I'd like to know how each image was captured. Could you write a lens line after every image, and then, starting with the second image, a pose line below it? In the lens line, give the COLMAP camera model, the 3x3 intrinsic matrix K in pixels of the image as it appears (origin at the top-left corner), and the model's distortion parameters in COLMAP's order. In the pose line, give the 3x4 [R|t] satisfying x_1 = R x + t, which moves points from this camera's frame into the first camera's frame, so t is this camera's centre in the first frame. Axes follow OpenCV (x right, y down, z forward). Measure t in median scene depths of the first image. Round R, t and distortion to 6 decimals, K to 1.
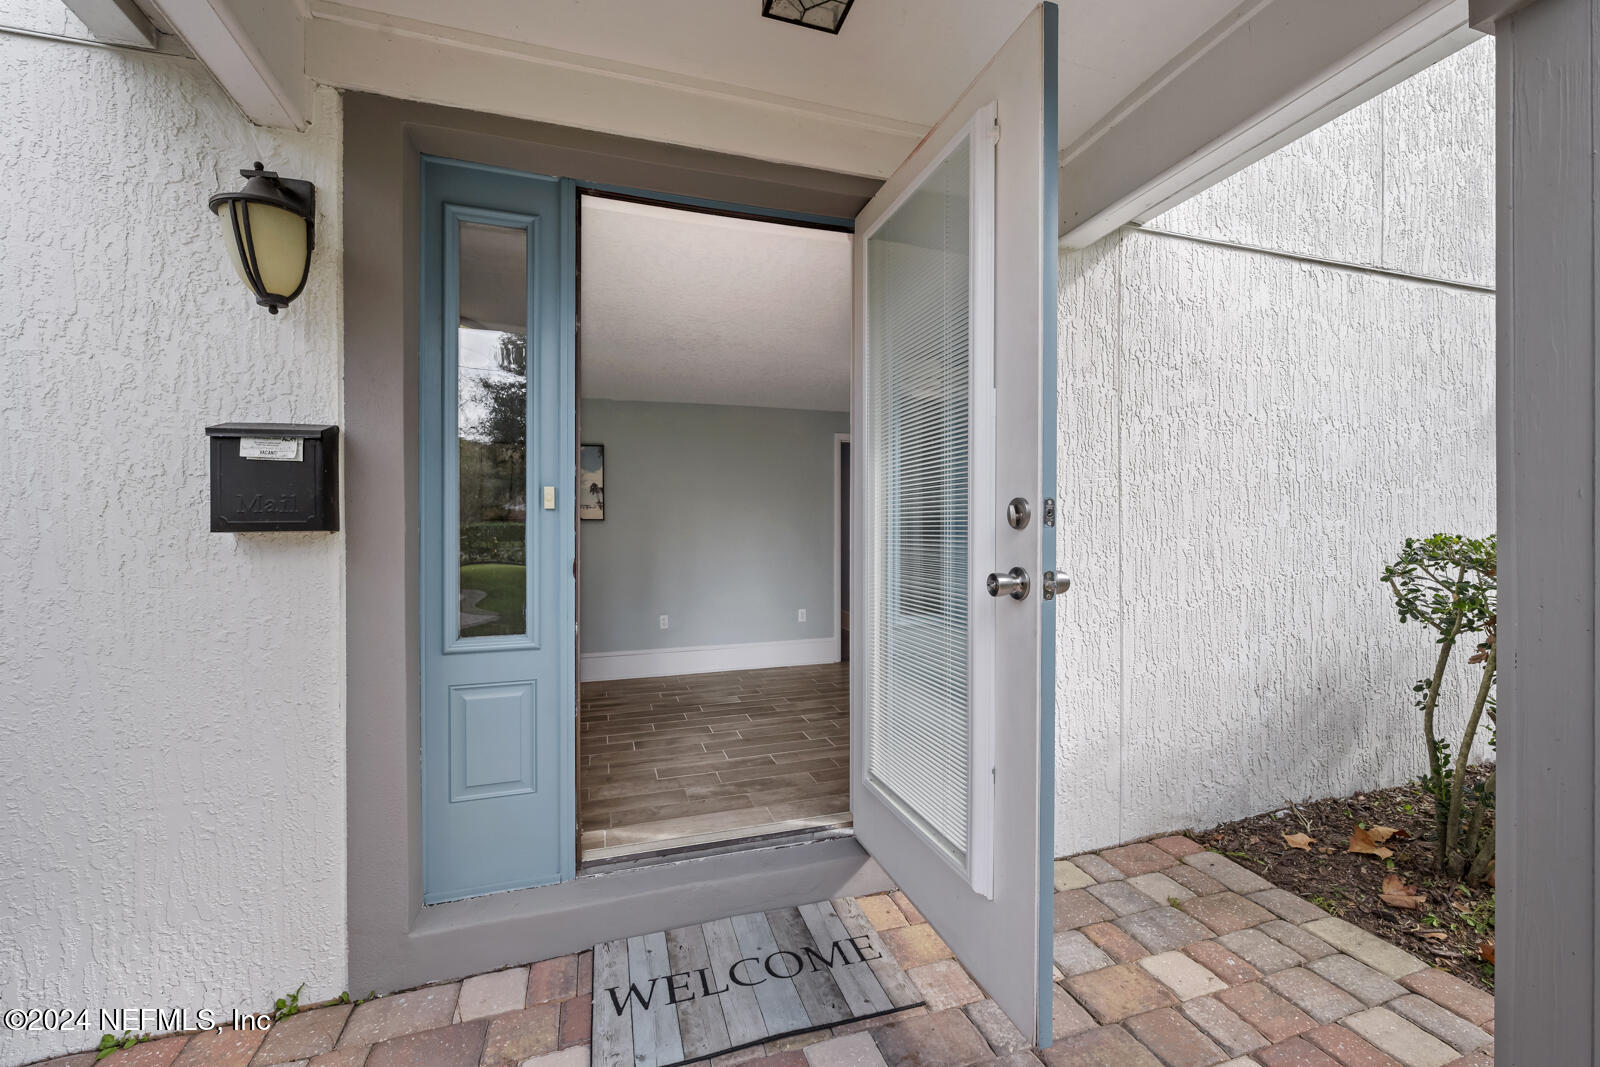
lens RADIAL K [[644.7, 0, 801.8], [0, 644.7, 527.1], [0, 0, 1]] dist [0.000963, 0.000306]
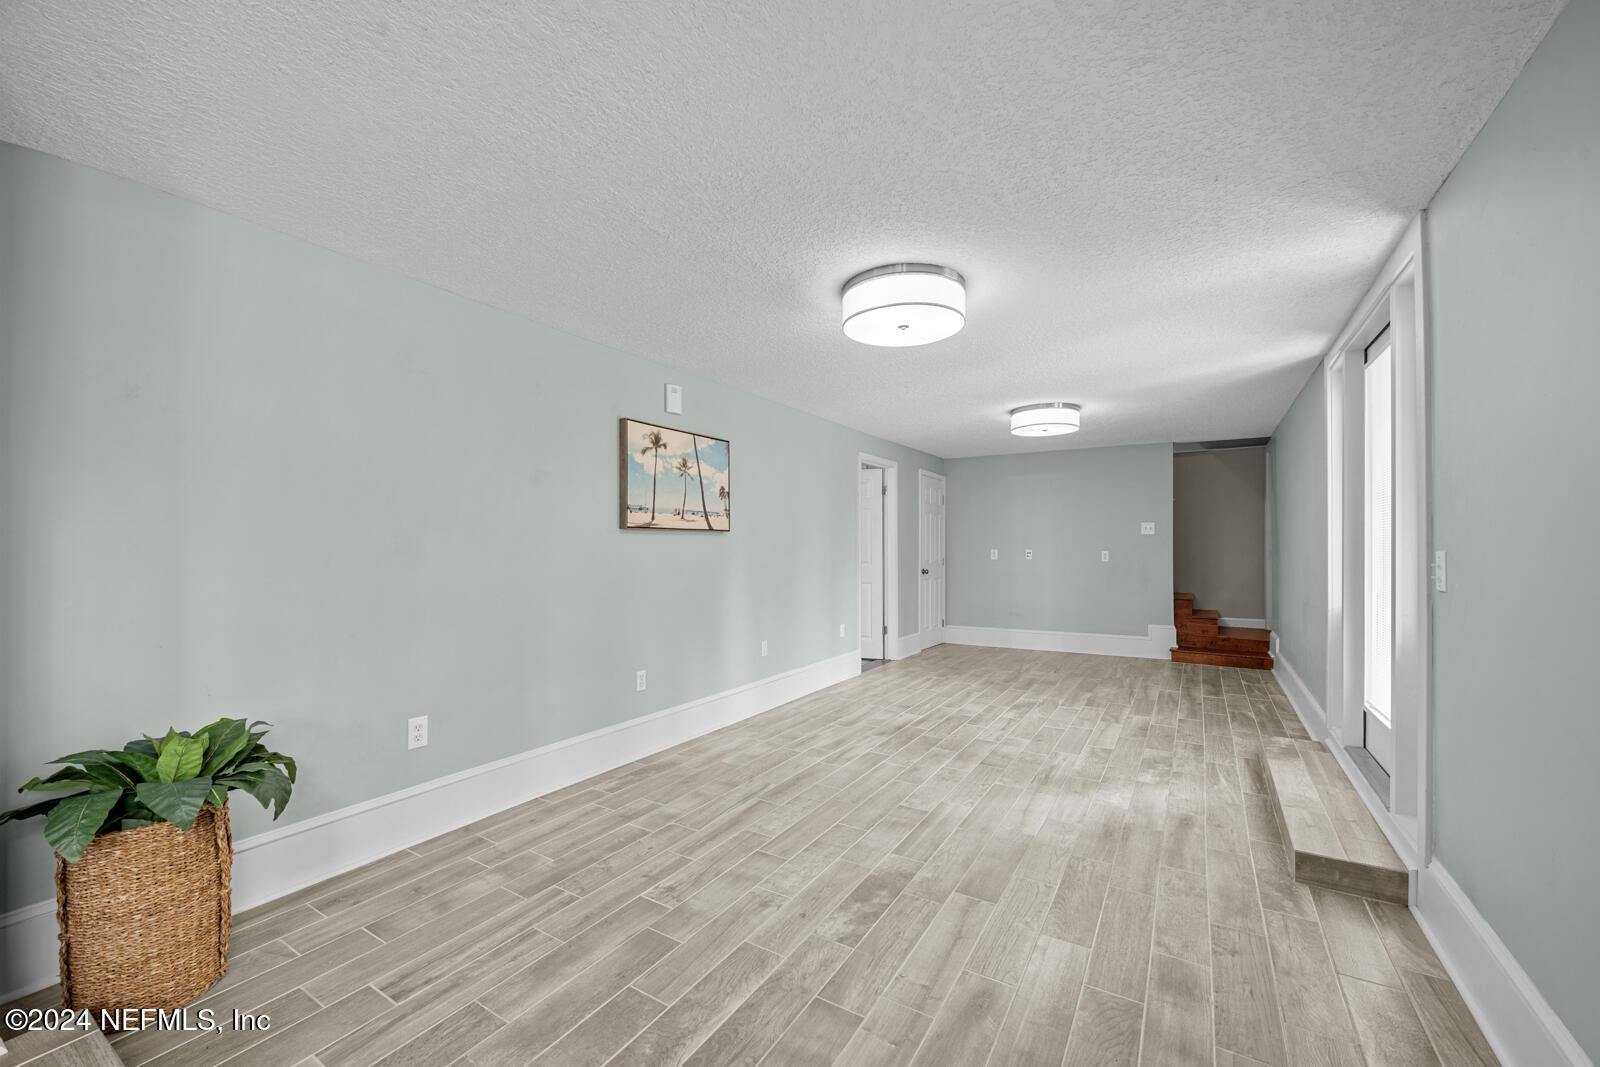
lens RADIAL K [[644.7, 0, 792.2], [0, 644.7, 536.8], [0, 0, 1]] dist [0.000963, 0.000306]
pose [[0.762990, 0.008878, 0.646349, -0.782209], [-0.000281, 0.999910, -0.013402, 0.007245], [-0.646410, 0.010044, 0.762924, 0.324093]]
